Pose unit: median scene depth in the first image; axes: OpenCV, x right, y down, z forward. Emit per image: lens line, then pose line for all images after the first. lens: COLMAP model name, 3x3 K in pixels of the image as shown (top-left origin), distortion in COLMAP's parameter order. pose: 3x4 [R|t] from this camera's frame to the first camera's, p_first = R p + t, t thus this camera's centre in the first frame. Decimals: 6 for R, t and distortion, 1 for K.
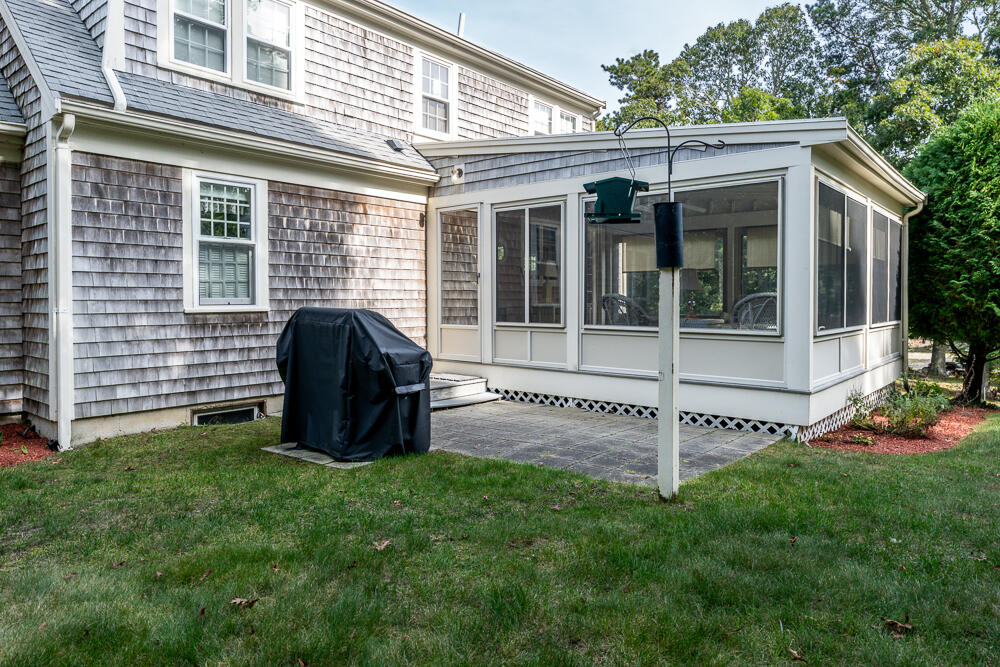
lens RADIAL K [[641.3, 0, 500.4], [0, 641.3, 325.3], [0, 0, 1]] dist [0.001400, 0.002597]
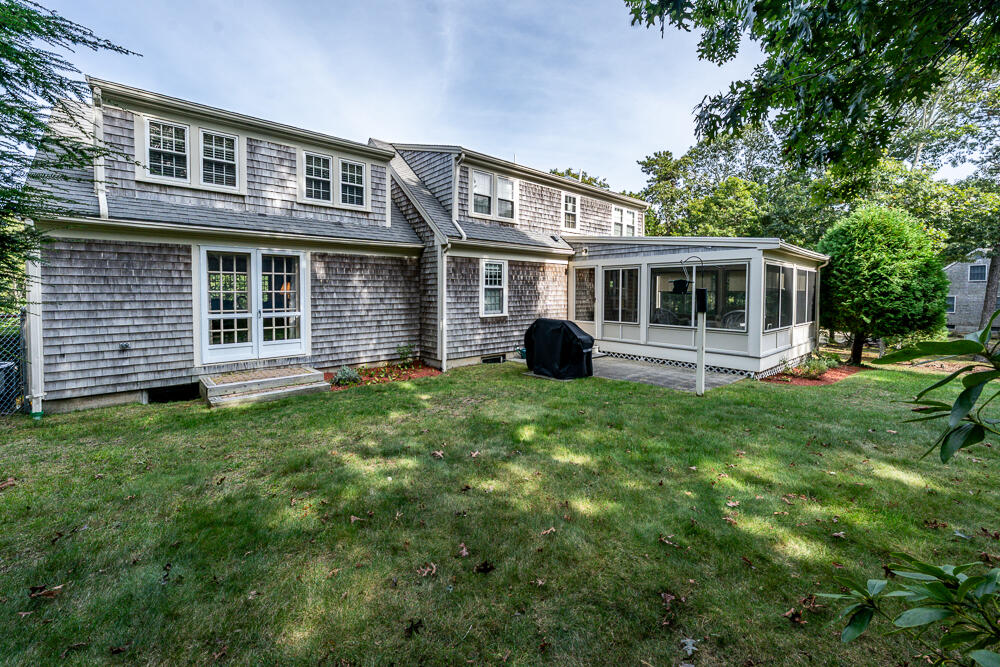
lens RADIAL K [[399.8, 0, 483.0], [0, 399.8, 311.1], [0, 0, 1]] dist [-0.003312, -0.000853]
pose [[0.984179, 0.008263, -0.176984, -0.184072], [-0.005882, 0.999885, 0.013973, -0.057494], [0.177079, -0.012711, 0.984115, -0.439735]]
